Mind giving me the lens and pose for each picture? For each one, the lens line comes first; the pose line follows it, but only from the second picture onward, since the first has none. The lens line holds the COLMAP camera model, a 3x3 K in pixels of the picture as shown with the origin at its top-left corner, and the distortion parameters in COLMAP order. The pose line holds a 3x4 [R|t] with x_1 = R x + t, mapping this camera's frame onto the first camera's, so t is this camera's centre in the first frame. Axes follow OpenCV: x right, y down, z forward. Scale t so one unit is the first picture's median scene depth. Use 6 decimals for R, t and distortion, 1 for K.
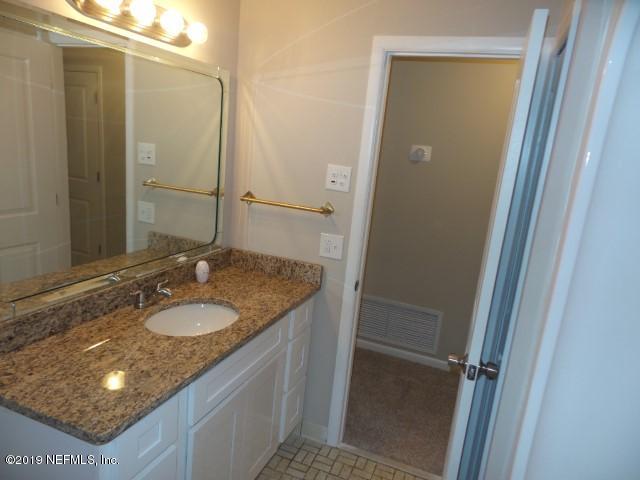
lens RADIAL K [[440.2, 0, 319.8], [0, 440.2, 240.8], [0, 0, 1]] dist [-0.000898, -0.000417]
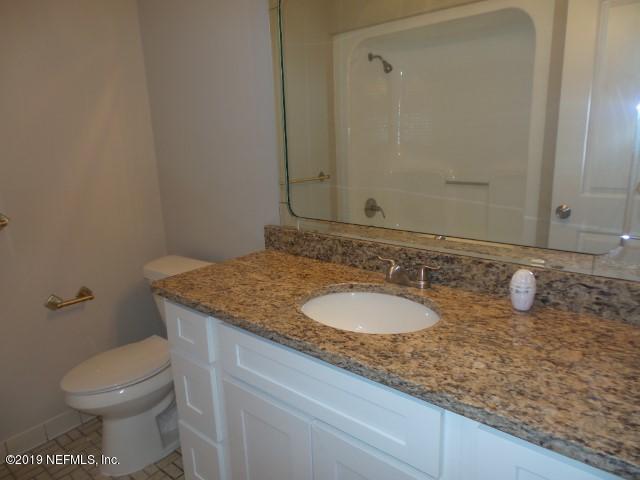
lens RADIAL K [[440.2, 0, 319.9], [0, 440.2, 239.7], [0, 0, 1]] dist [-0.000898, -0.000417]
pose [[-0.318129, 0.136095, -0.938228, 0.418640], [-0.206566, 0.955915, 0.208702, -0.067147], [0.925270, 0.260200, -0.275992, 1.213502]]
